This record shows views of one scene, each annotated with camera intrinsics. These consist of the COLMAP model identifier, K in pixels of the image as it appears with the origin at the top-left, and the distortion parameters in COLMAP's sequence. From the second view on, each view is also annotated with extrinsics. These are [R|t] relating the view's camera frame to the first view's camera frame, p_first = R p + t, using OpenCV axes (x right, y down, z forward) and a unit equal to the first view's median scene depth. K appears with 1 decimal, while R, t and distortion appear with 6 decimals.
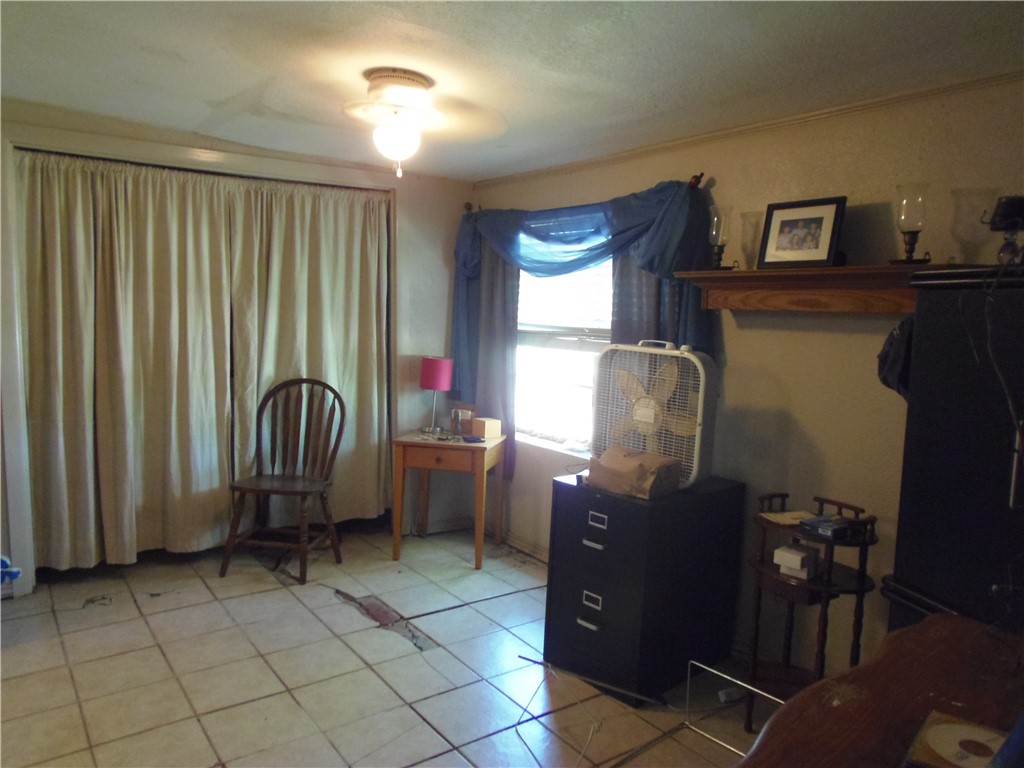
lens RADIAL K [[731.4, 0, 528.1], [0, 731.4, 383.6], [0, 0, 1]] dist [-0.050550, 0.007988]
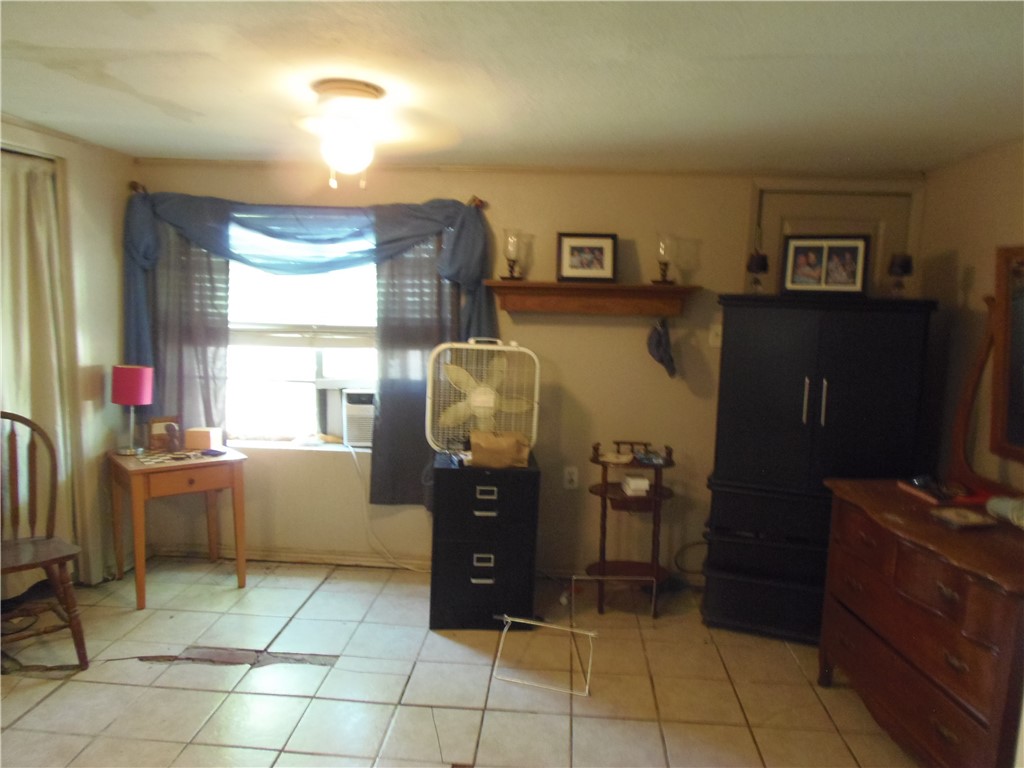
lens RADIAL K [[731.4, 0, 528.1], [0, 731.4, 383.6], [0, 0, 1]] dist [-0.050550, 0.007988]
pose [[0.637533, -0.109217, 0.762642, -0.661190], [0.067862, 0.994014, 0.085622, -0.078038], [-0.767428, -0.002832, 0.641129, 0.156486]]
